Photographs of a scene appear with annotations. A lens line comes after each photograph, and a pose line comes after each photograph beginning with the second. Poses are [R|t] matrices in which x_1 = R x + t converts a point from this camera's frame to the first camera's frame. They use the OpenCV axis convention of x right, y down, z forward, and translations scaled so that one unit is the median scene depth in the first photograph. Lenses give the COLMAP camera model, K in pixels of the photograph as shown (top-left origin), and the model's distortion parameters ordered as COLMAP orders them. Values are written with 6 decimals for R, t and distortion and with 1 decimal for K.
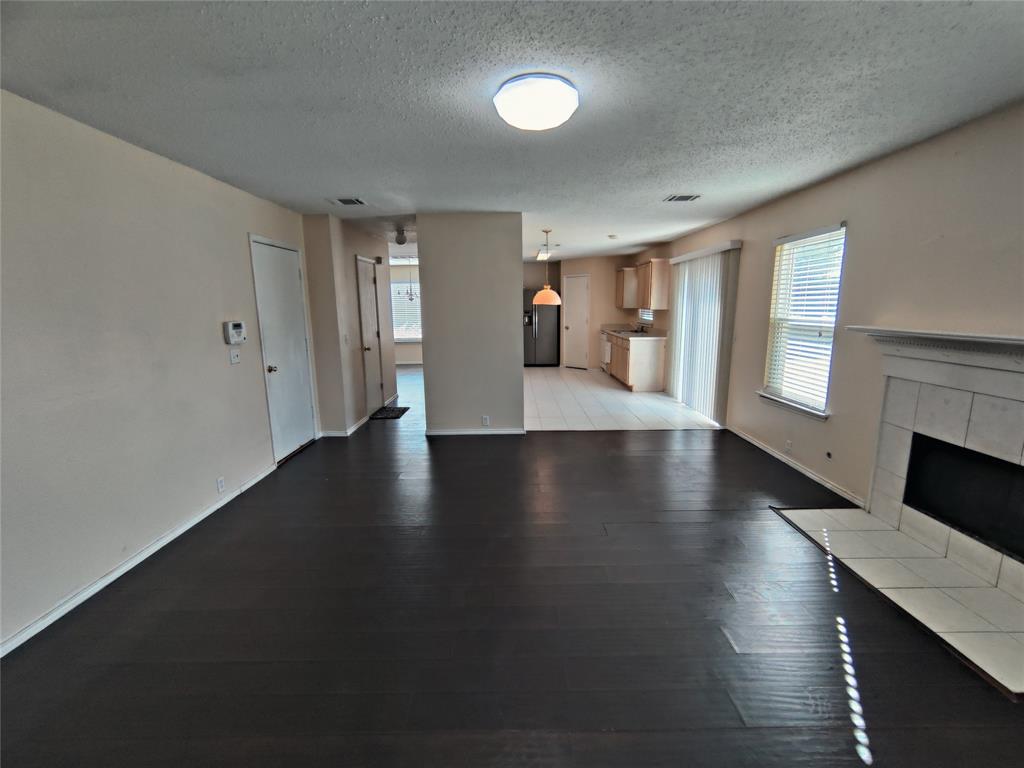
lens RADIAL K [[442.4, 0, 512.0], [0, 442.4, 384.0], [0, 0, 1]] dist [-0.000034, -0.000015]
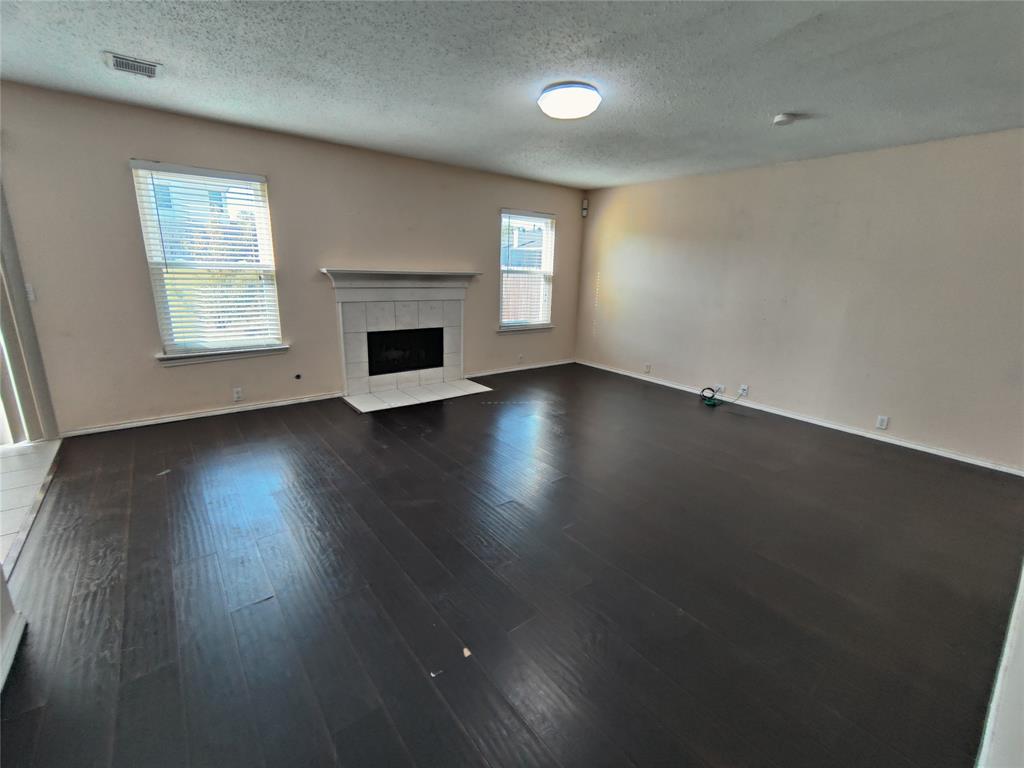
lens RADIAL K [[442.4, 0, 512.0], [0, 442.4, 384.0], [0, 0, 1]] dist [-0.000034, -0.000015]
pose [[-0.624469, -0.209101, 0.752539, -0.576514], [0.111712, 0.929680, 0.351021, -0.183728], [-0.773019, 0.303269, -0.557197, 1.215402]]
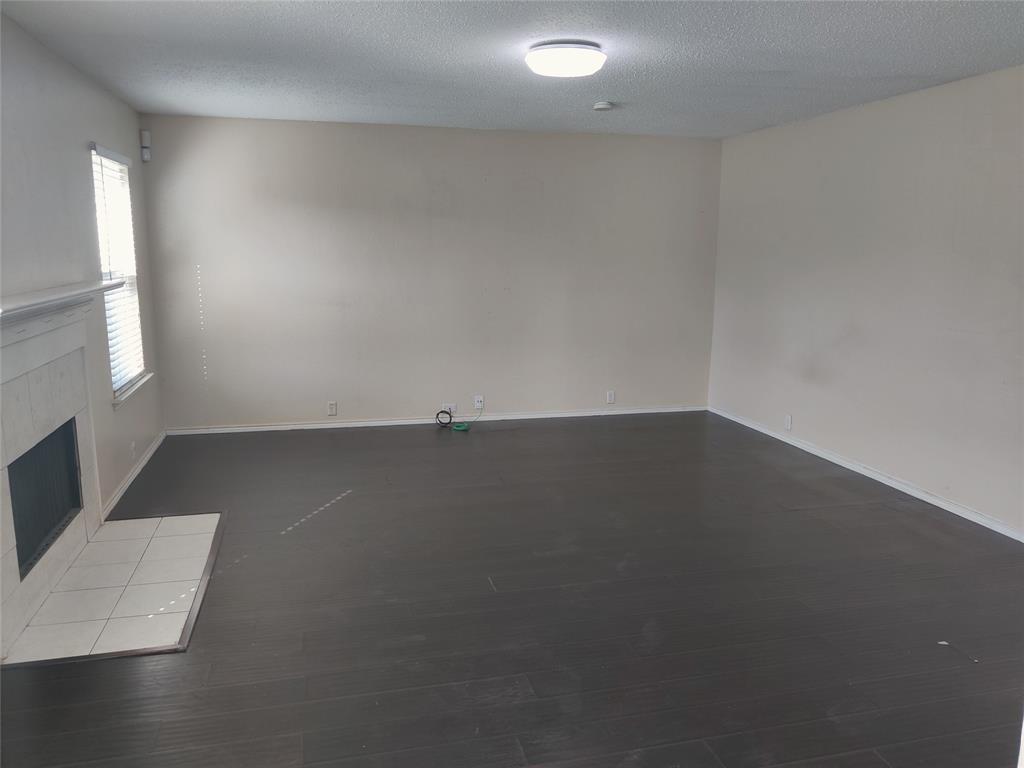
lens RADIAL K [[777.6, 0, 512.0], [0, 777.6, 384.0], [0, 0, 1]] dist [0.004049, 0.001930]
pose [[-0.966624, 0.049756, -0.251319, 0.403816], [-0.040513, 0.938931, 0.341711, -0.304137], [0.252974, 0.340488, -0.905578, 1.640332]]
